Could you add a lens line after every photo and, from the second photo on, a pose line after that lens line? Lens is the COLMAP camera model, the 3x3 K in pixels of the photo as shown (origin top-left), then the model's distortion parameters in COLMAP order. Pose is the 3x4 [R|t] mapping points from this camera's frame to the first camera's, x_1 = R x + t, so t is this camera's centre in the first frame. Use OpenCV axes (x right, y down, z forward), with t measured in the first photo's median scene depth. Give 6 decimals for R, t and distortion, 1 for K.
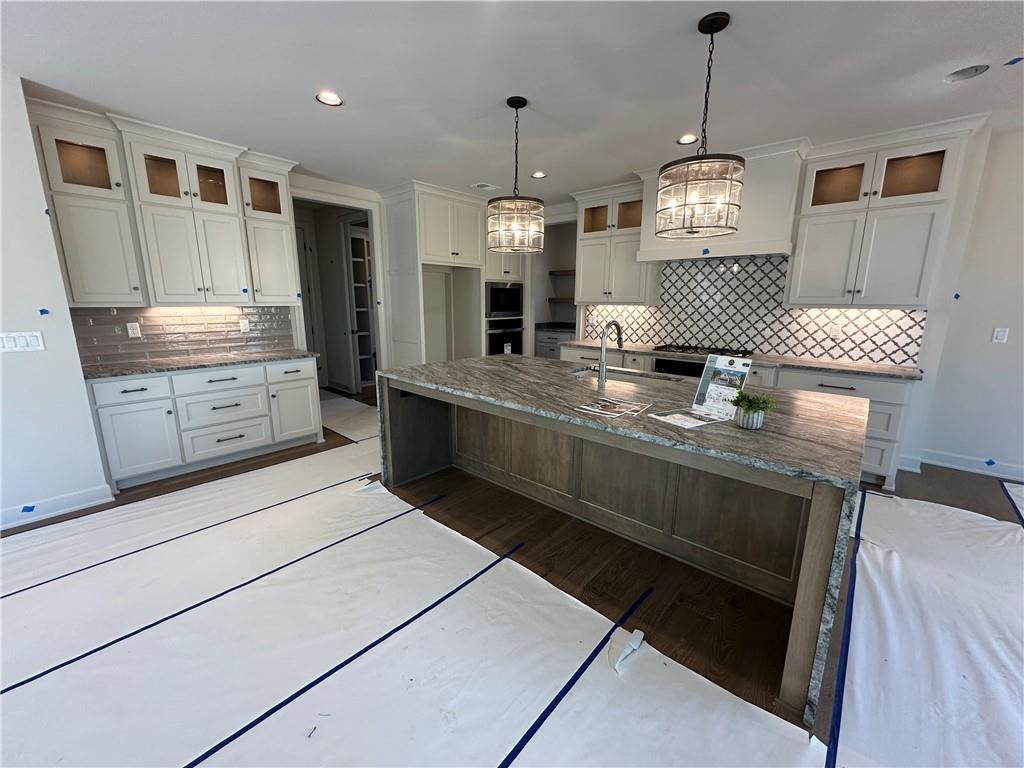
lens RADIAL K [[408.5, 0, 512.0], [0, 408.5, 384.0], [0, 0, 1]] dist [-0.001709, 0.000037]
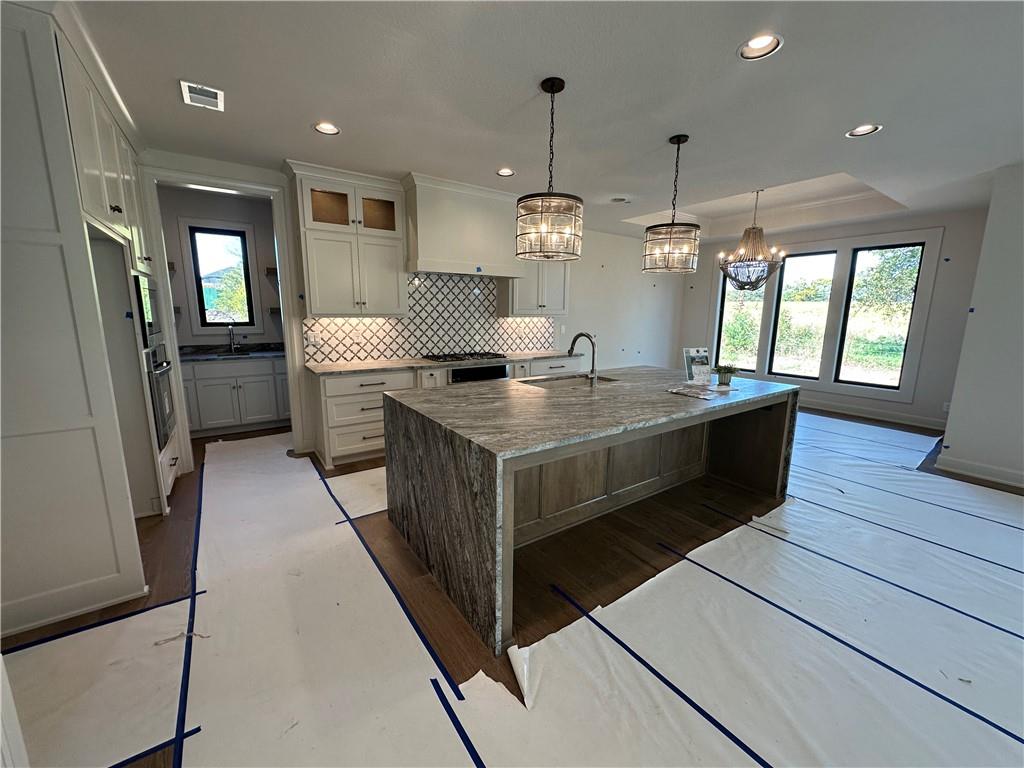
lens RADIAL K [[408.5, 0, 512.0], [0, 408.5, 384.0], [0, 0, 1]] dist [-0.001709, 0.000037]
pose [[0.230750, -0.176191, 0.956928, -0.620259], [0.190178, 0.972667, 0.133231, -0.140888], [-0.954247, 0.151244, 0.257951, 0.634474]]
